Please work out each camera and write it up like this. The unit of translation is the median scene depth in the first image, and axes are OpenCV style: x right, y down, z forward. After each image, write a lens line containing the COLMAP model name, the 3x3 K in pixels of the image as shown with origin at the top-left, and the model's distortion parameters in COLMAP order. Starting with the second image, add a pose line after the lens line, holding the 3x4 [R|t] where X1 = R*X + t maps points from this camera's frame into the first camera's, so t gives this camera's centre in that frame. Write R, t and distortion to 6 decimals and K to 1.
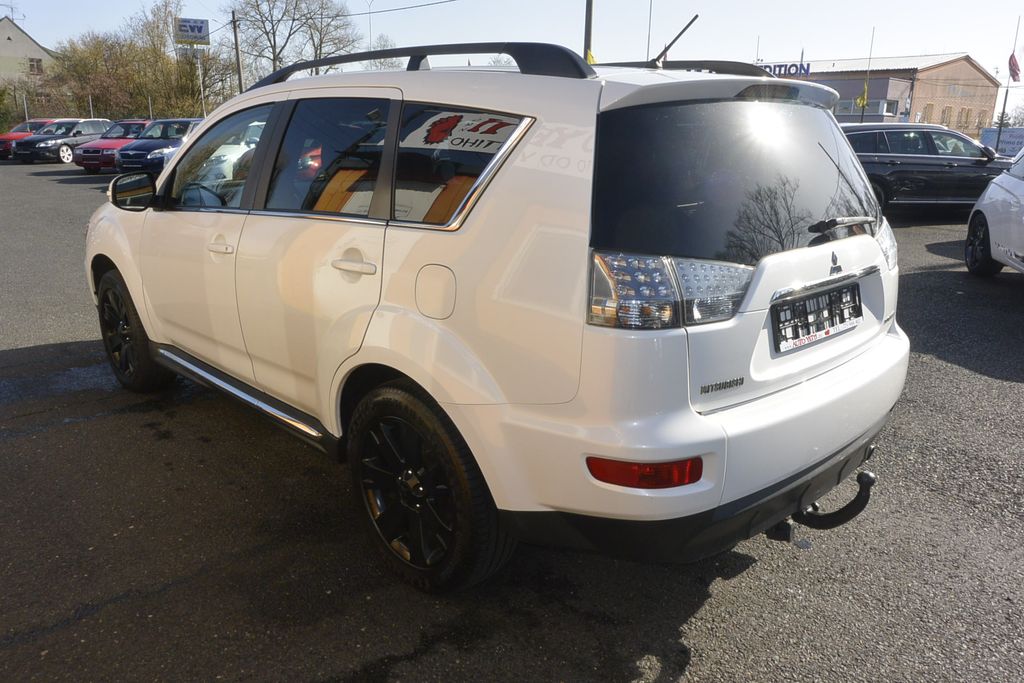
lens RADIAL K [[781.4, 0, 512.0], [0, 781.4, 341.5], [0, 0, 1]] dist [0.005906, 0.002330]
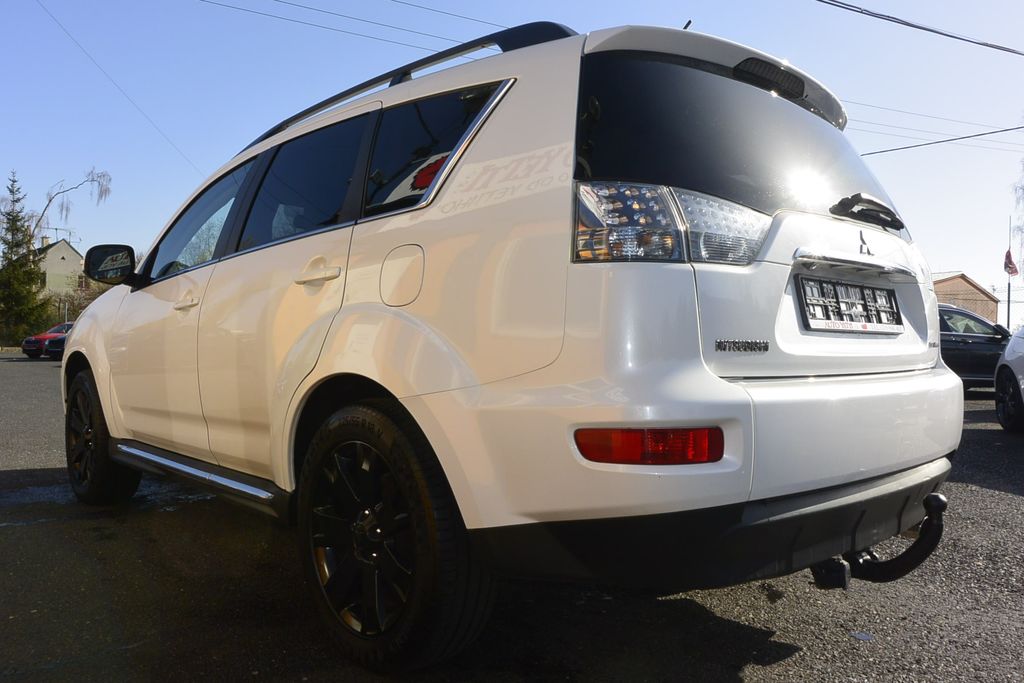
lens RADIAL K [[779.0, 0, 511.3], [0, 779.0, 344.8], [0, 0, 1]] dist [-0.004824, 0.013249]
pose [[0.999724, 0.001724, -0.023441, 0.040150], [-0.007984, 0.962918, -0.269678, 0.222583], [0.022107, 0.269790, 0.962665, 0.178388]]
